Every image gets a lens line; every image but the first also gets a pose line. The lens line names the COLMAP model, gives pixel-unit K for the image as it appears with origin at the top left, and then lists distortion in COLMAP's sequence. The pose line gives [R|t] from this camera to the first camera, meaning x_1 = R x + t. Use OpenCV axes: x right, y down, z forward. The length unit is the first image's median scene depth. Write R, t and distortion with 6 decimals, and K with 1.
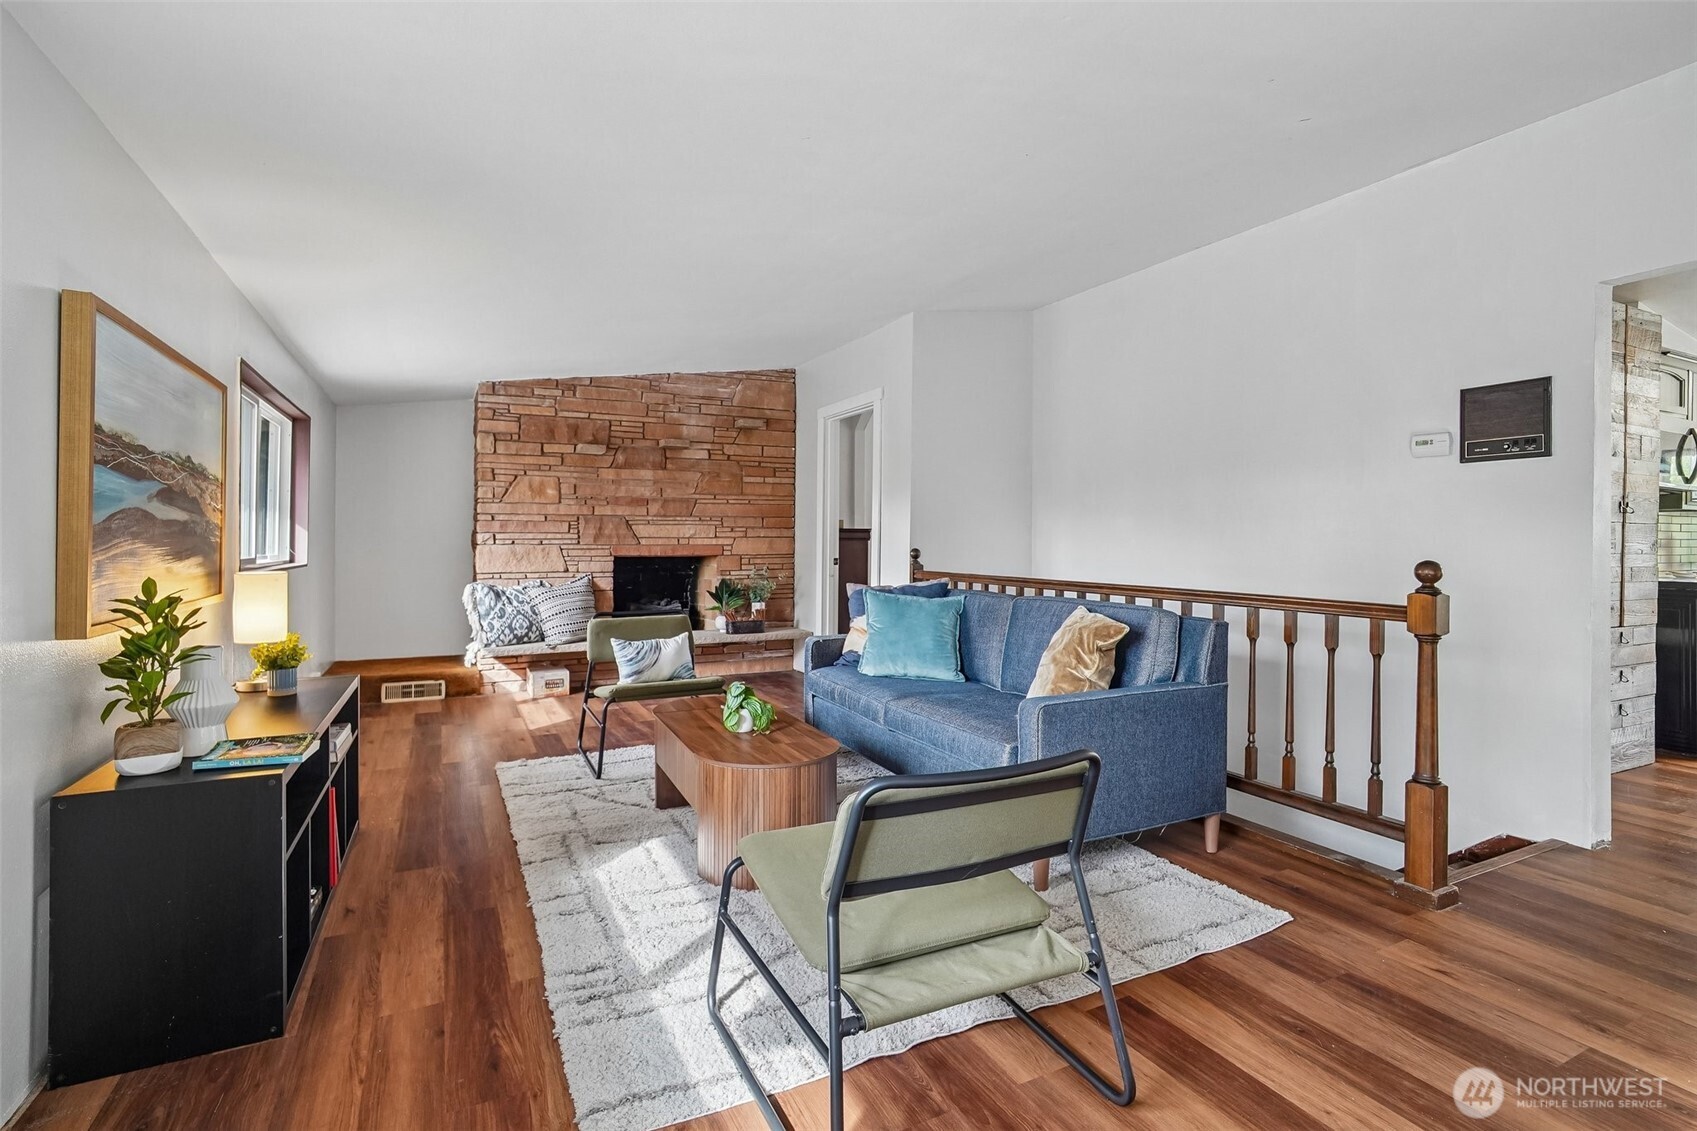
lens RADIAL K [[801.7, 0, 857.6], [0, 801.7, 550.0], [0, 0, 1]] dist [-0.003401, -0.000895]
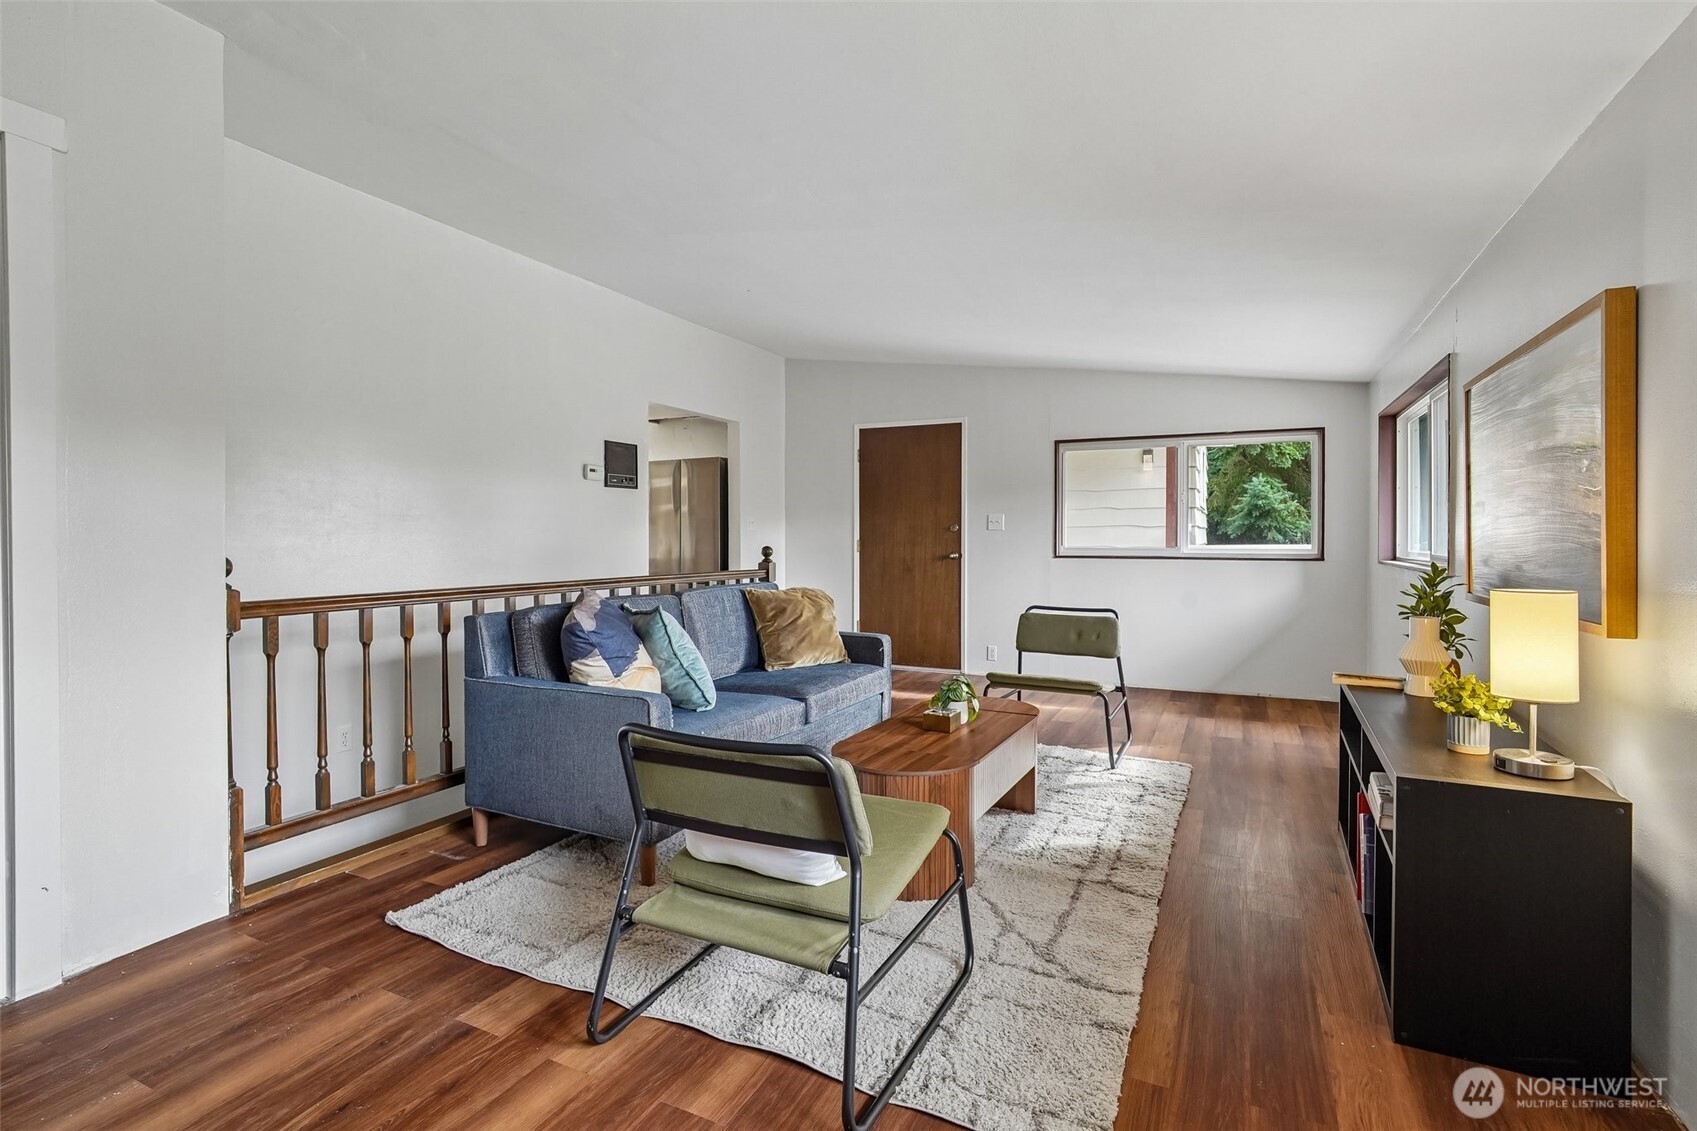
lens RADIAL K [[801.7, 0, 857.6], [0, 801.7, 550.0], [0, 0, 1]] dist [-0.003401, -0.000895]
pose [[-0.617218, -0.014902, 0.786651, -0.605711], [0.005145, 0.999723, 0.022976, -0.013273], [-0.786776, 0.018229, -0.616970, 1.198852]]
